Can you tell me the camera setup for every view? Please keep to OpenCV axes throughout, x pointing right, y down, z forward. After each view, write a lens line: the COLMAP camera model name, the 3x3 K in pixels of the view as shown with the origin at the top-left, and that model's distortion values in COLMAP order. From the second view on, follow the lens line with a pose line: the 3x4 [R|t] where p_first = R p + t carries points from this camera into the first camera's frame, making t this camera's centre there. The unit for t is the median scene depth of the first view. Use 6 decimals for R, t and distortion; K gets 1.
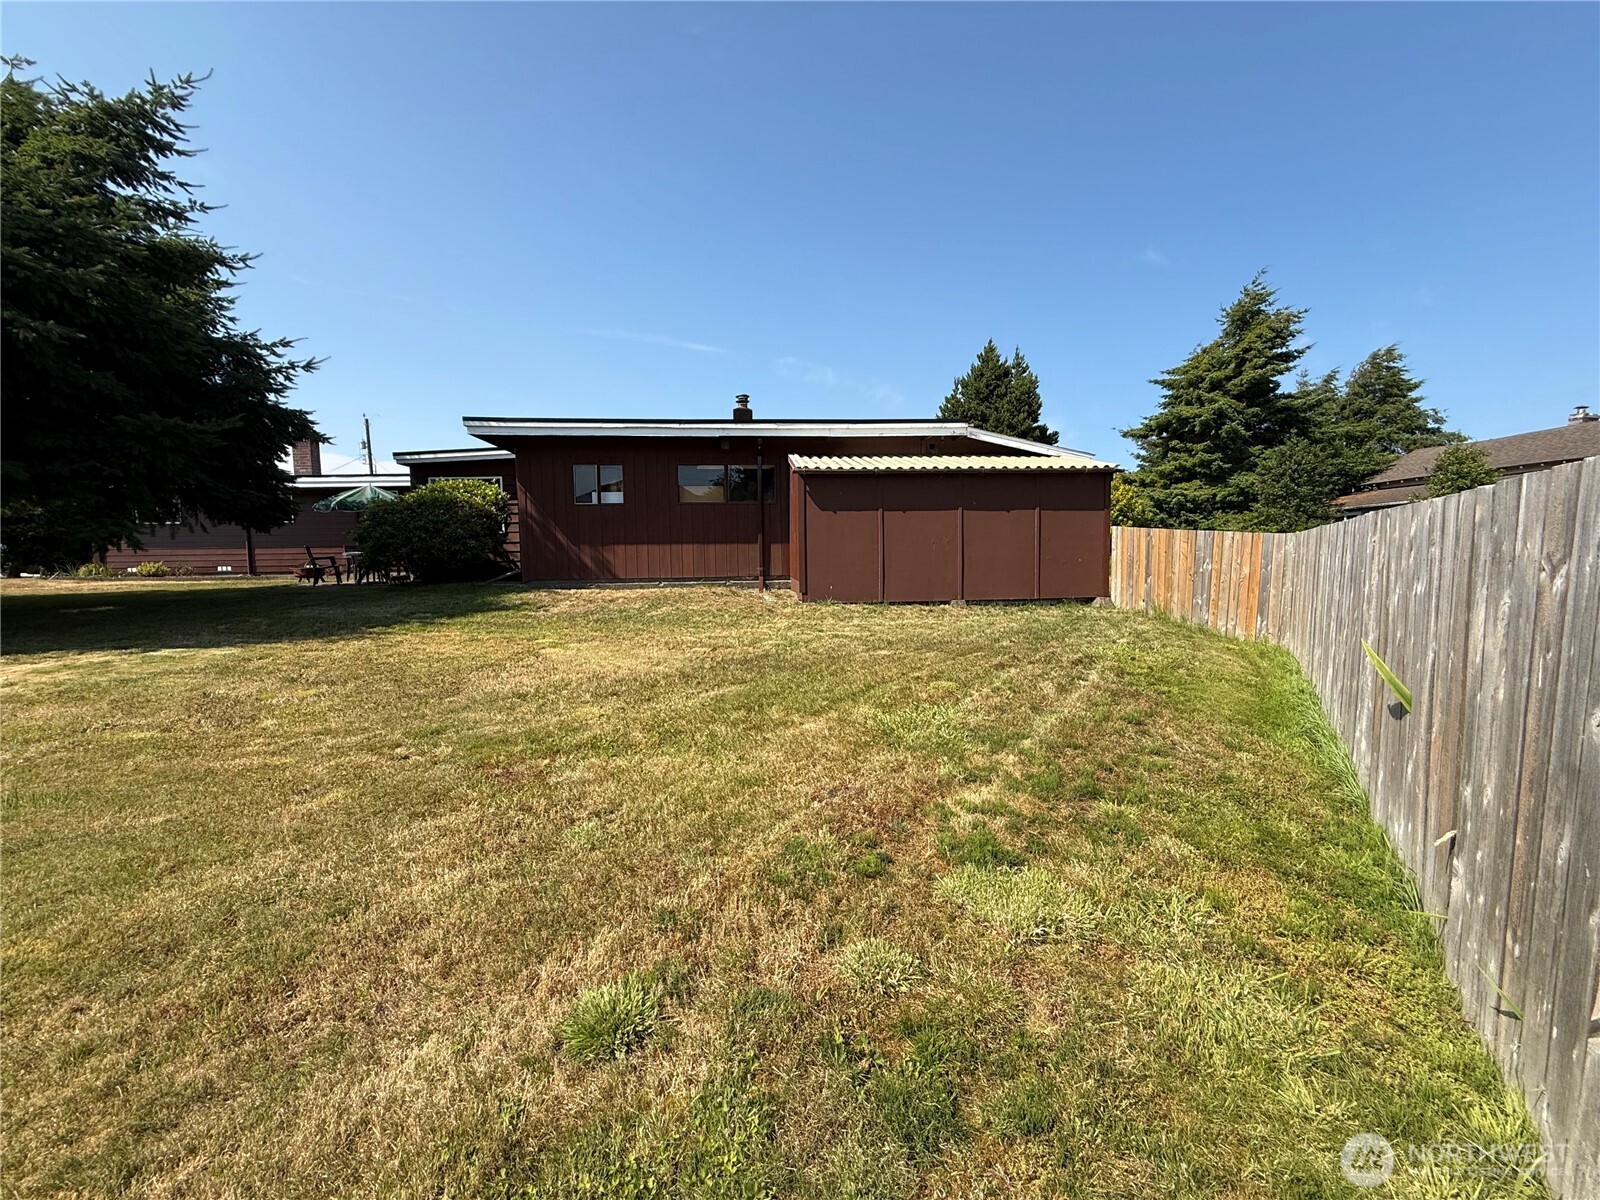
lens RADIAL K [[639.2, 0, 794.3], [0, 639.2, 600.0], [0, 0, 1]] dist [0.001309, 0.000951]
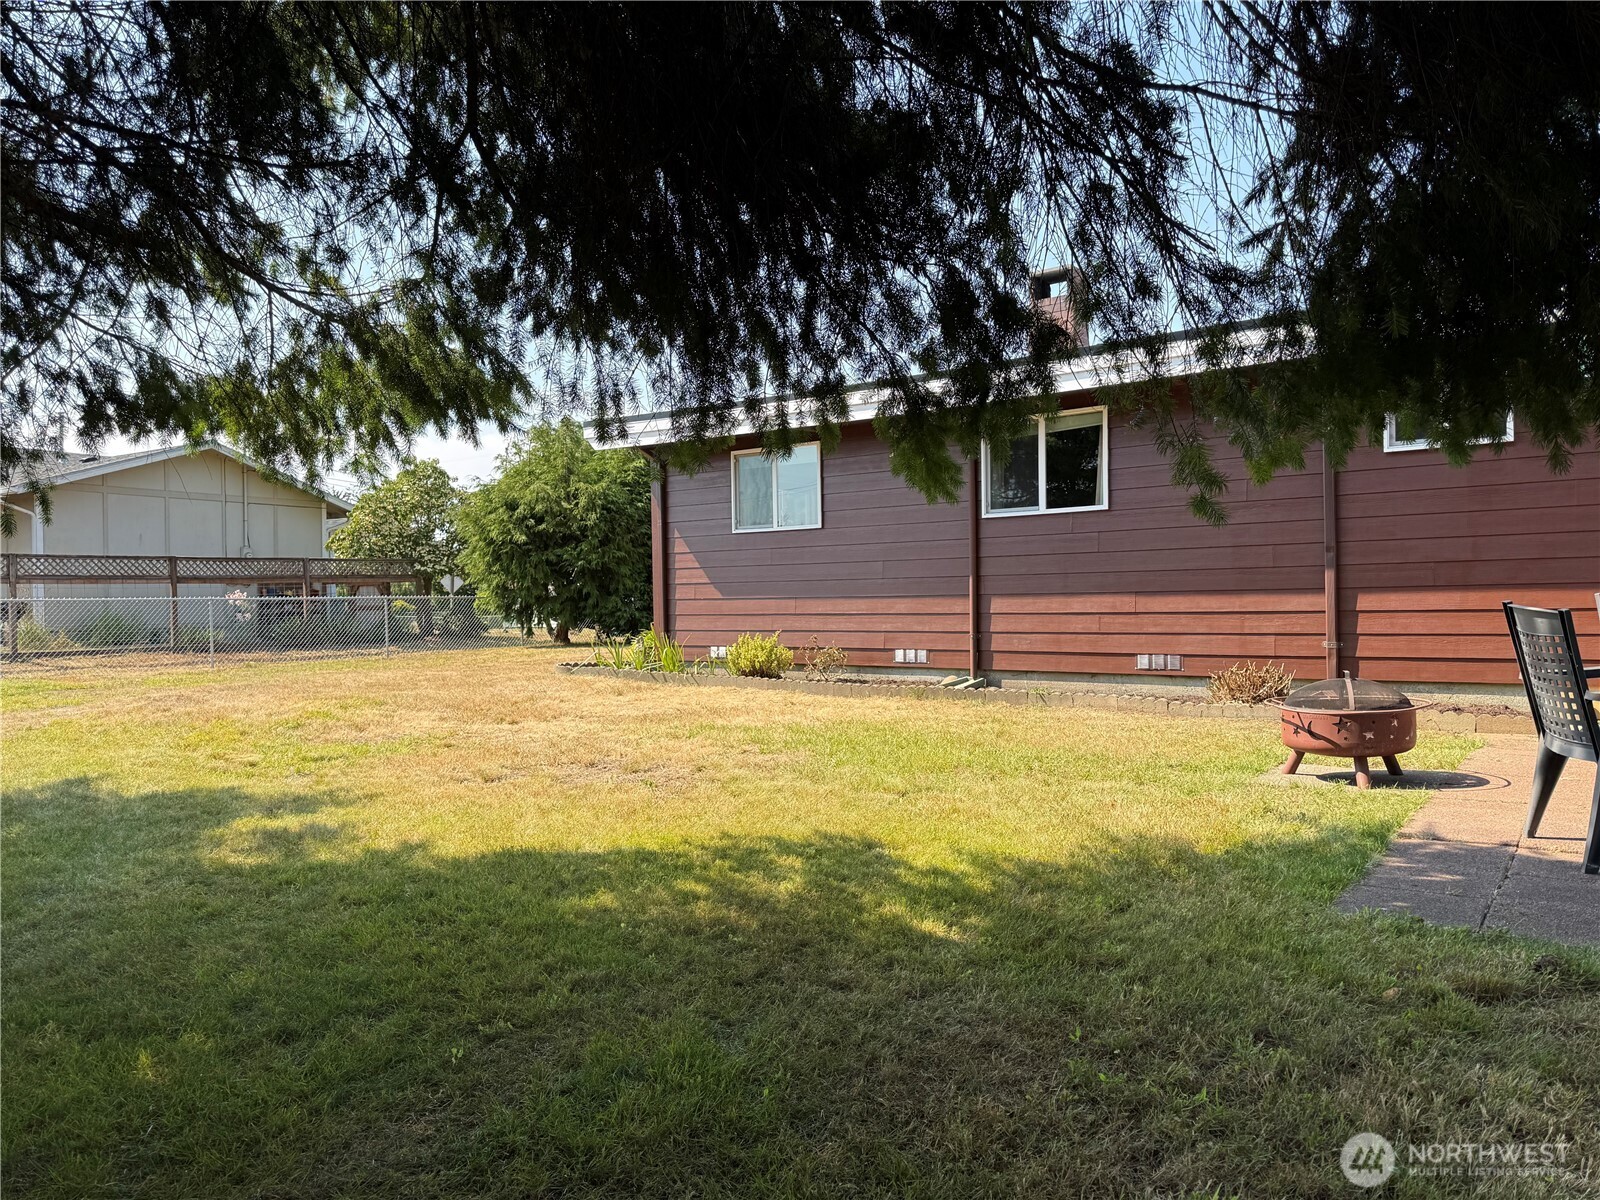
lens RADIAL K [[1188.7, 0, 790.8], [0, 1188.7, 608.6], [0, 0, 1]] dist [0.076862, 0.001381]
pose [[0.749709, 0.008212, -0.661717, -0.911094], [-0.052694, 0.997489, -0.047323, -0.070948], [0.659666, 0.070347, 0.748259, 0.848405]]
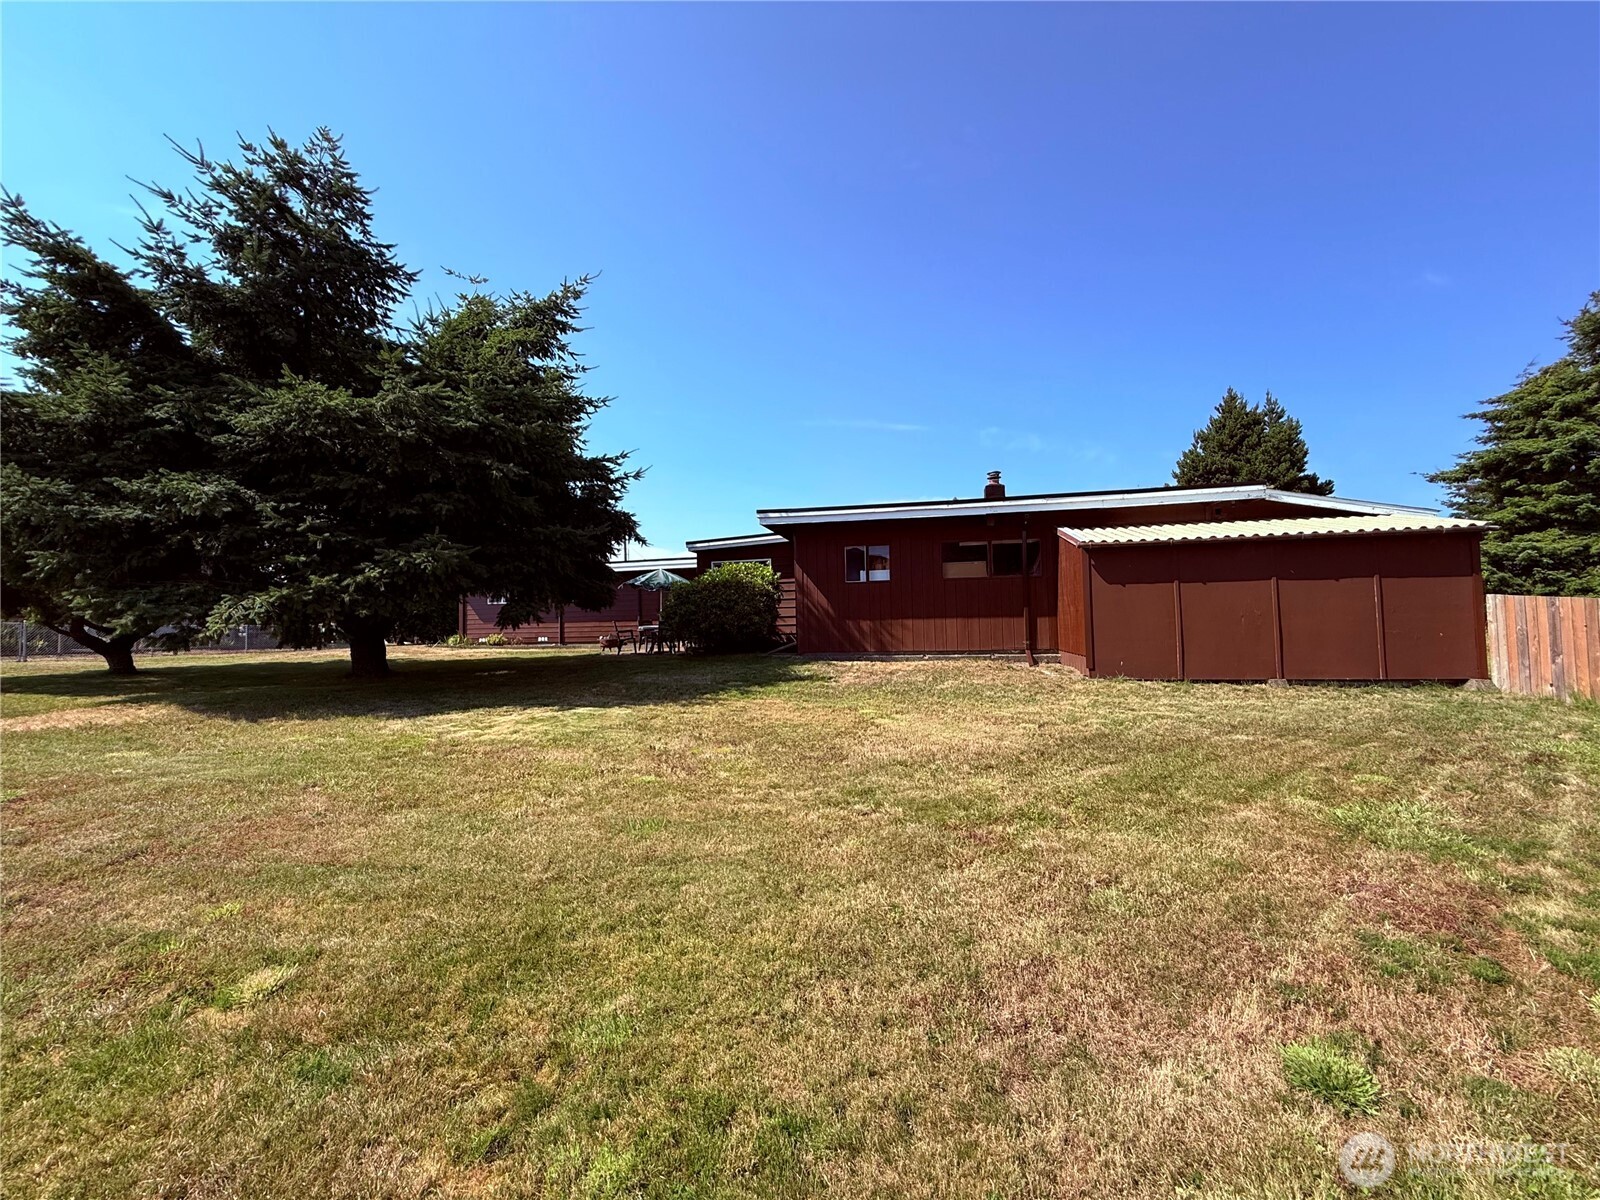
lens RADIAL K [[639.2, 0, 794.4], [0, 639.2, 598.8], [0, 0, 1]] dist [0.001309, 0.000951]
pose [[0.957138, -0.016044, -0.289189, -0.125620], [-0.015225, 0.994297, -0.105552, -0.006359], [0.289233, 0.105431, 0.951435, -0.063018]]
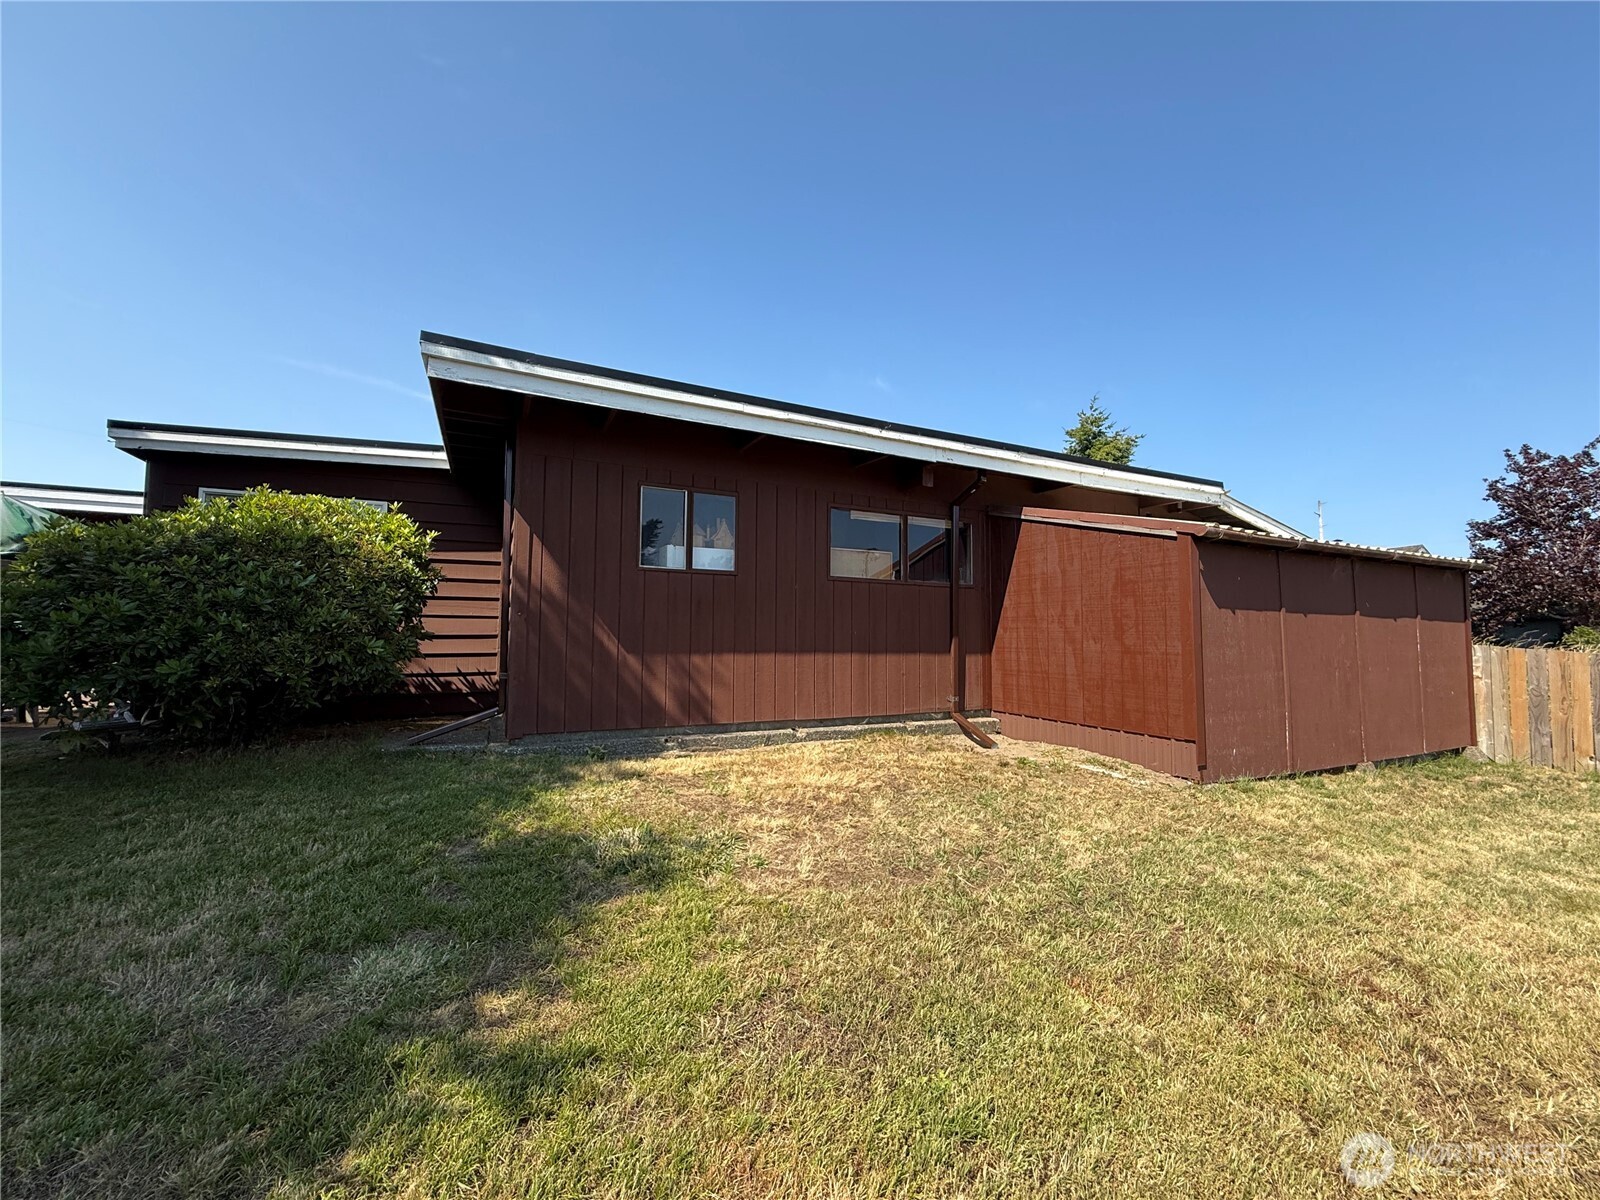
lens RADIAL K [[639.2, 0, 796.0], [0, 639.2, 605.2], [0, 0, 1]] dist [0.001309, 0.000951]
pose [[0.932699, 0.040498, 0.358375, -0.448863], [0.002332, 0.992977, -0.118281, -0.073739], [-0.360649, 0.111156, 0.926054, 0.587332]]
